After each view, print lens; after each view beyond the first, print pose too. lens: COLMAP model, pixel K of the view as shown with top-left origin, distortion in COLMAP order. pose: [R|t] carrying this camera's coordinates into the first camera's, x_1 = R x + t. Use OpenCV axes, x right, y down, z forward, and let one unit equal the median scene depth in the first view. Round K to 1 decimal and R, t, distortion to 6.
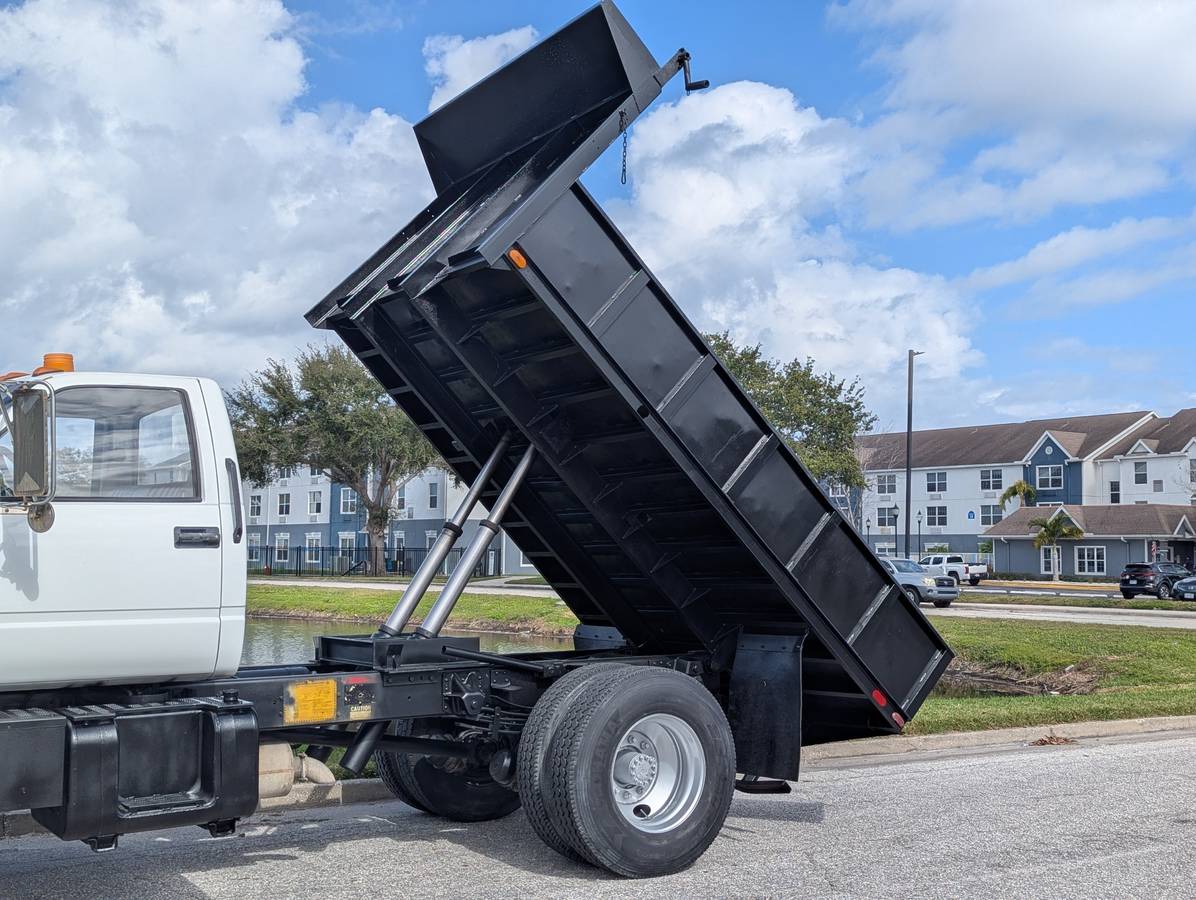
lens RADIAL K [[1375.7, 0, 610.7], [0, 1375.7, 446.1], [0, 0, 1]] dist [0.128569, -0.368878]
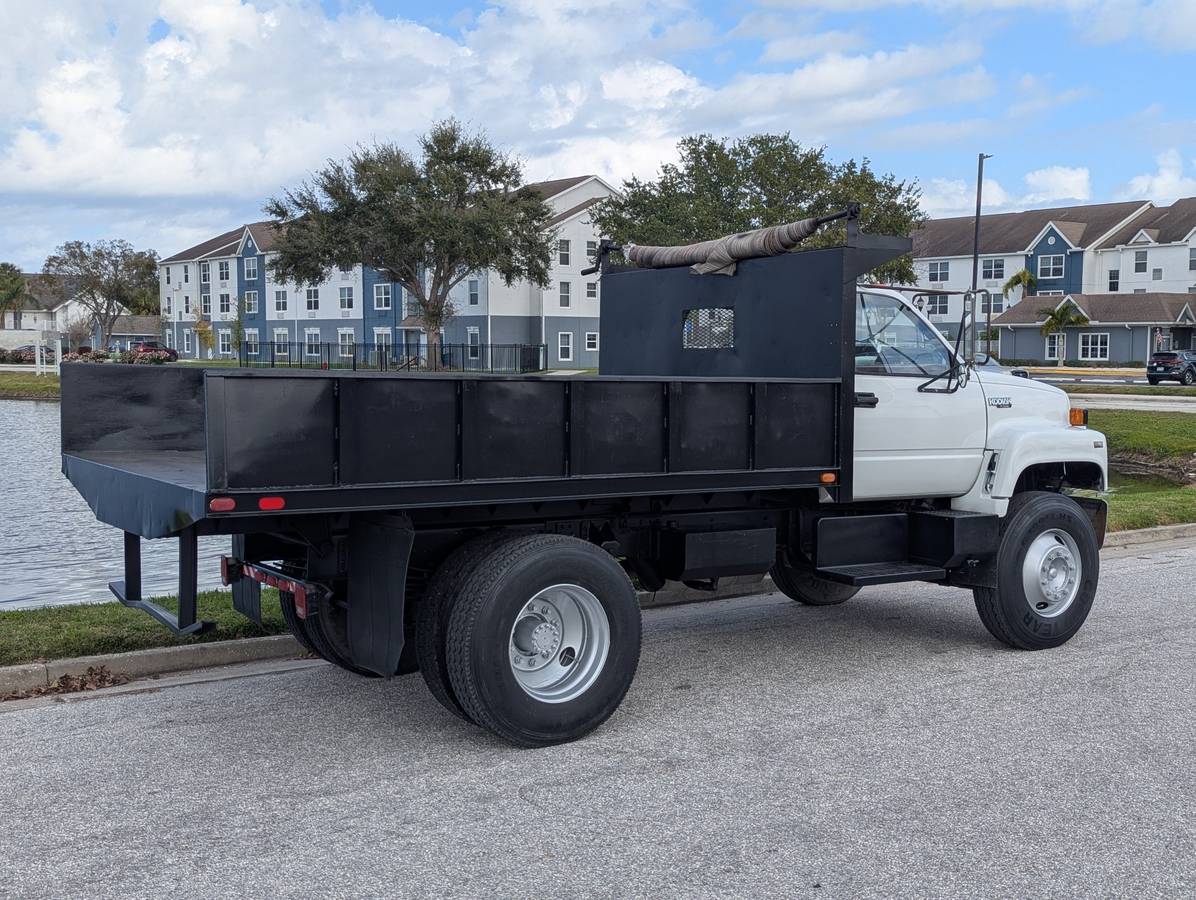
lens RADIAL K [[1375.7, 0, 610.7], [0, 1375.7, 446.1], [0, 0, 1]] dist [0.128569, -0.368878]
pose [[0.999188, -0.012353, 0.038359, -0.075001], [0.006292, 0.988010, 0.154262, -0.009950], [-0.039805, -0.153896, 0.987285, -0.047058]]
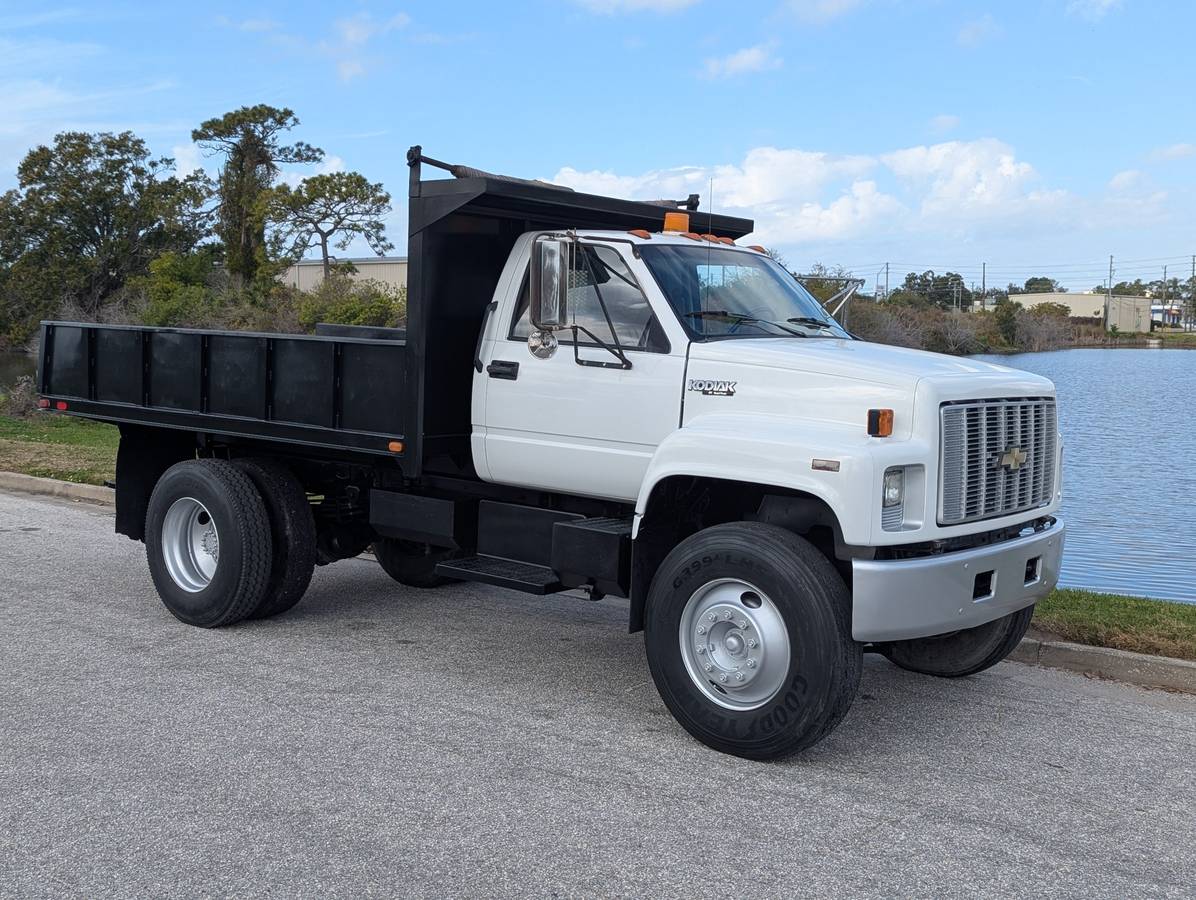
lens RADIAL K [[1355.5, 0, 581.7], [0, 1355.5, 459.0], [0, 0, 1]] dist [0.099976, -0.221300]
pose [[0.308186, 0.084943, -0.947526, 0.043159], [0.073995, 0.990848, 0.112894, -0.000114], [0.948444, -0.104905, 0.299080, 0.040849]]
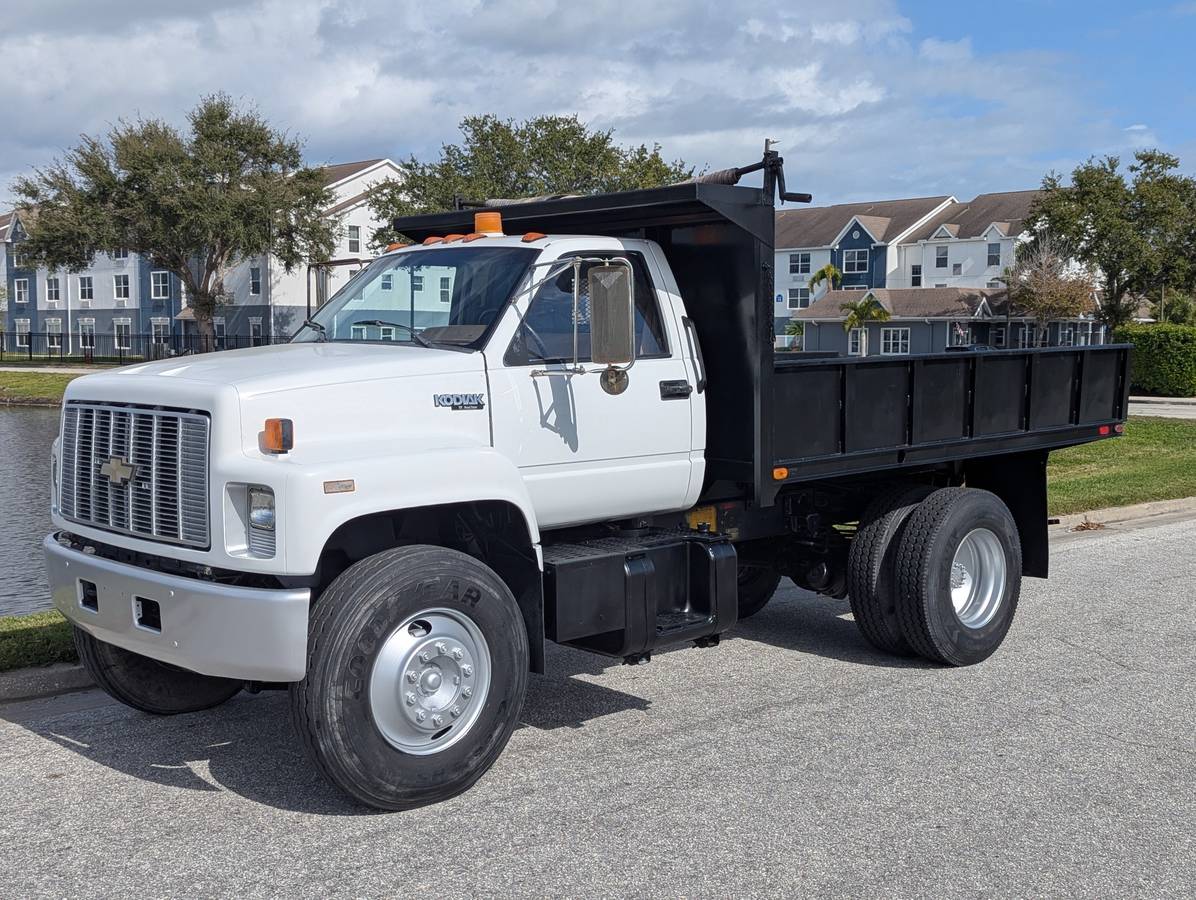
lens RADIAL K [[1373.8, 0, 599.4], [0, 1373.8, 456.3], [0, 0, 1]] dist [0.135514, -0.368877]
pose [[0.988683, -0.020023, 0.148681, -0.041743], [-0.004894, 0.986222, 0.165358, -0.005083], [-0.149943, -0.164214, 0.974962, -0.006011]]
